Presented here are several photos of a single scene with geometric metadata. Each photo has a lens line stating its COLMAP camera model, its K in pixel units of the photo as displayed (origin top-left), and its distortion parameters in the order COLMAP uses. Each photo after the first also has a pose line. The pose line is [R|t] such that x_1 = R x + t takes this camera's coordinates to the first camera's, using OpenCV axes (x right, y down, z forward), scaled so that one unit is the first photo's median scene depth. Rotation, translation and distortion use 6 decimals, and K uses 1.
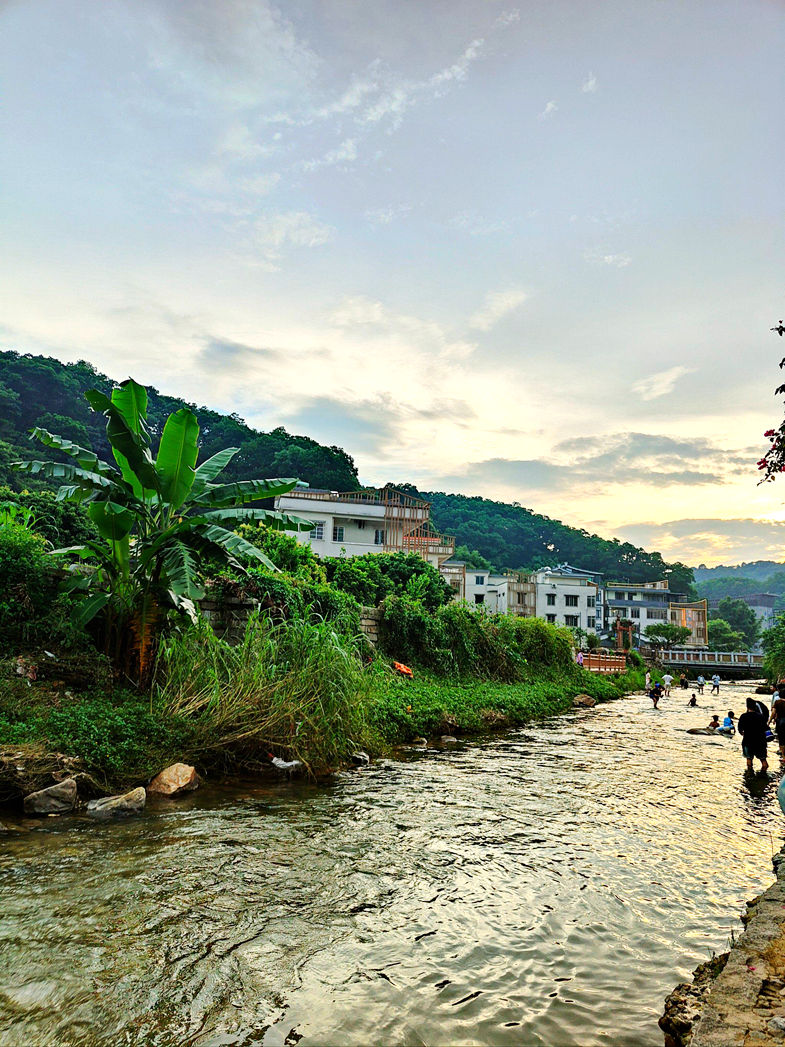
lens RADIAL K [[720.6, 0, 392.5], [0, 720.6, 523.5], [0, 0, 1]] dist [0.003599, 0.000603]
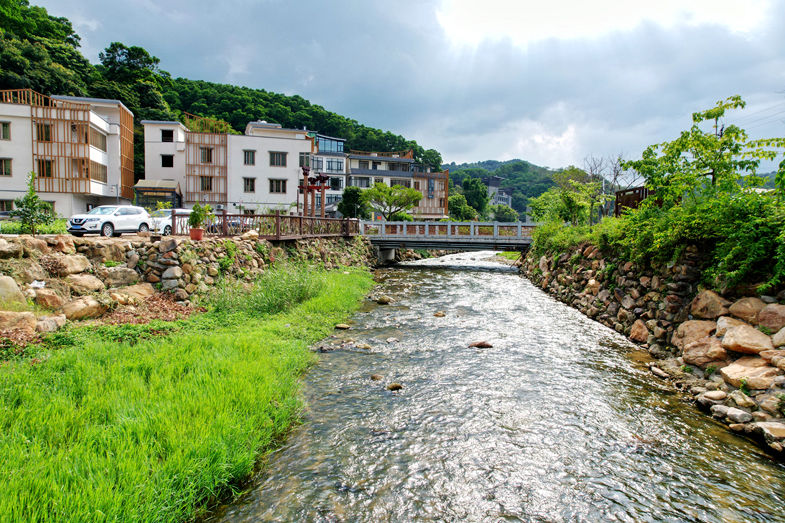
lens RADIAL K [[502.2, 0, 392.5], [0, 502.2, 261.5], [0, 0, 1]] dist [-0.073551, 0.072478]
pose [[0.960678, -0.047006, 0.273659, 0.200647], [-0.022370, 0.969260, 0.245018, 0.074603], [-0.276764, -0.241505, 0.930095, 0.422594]]
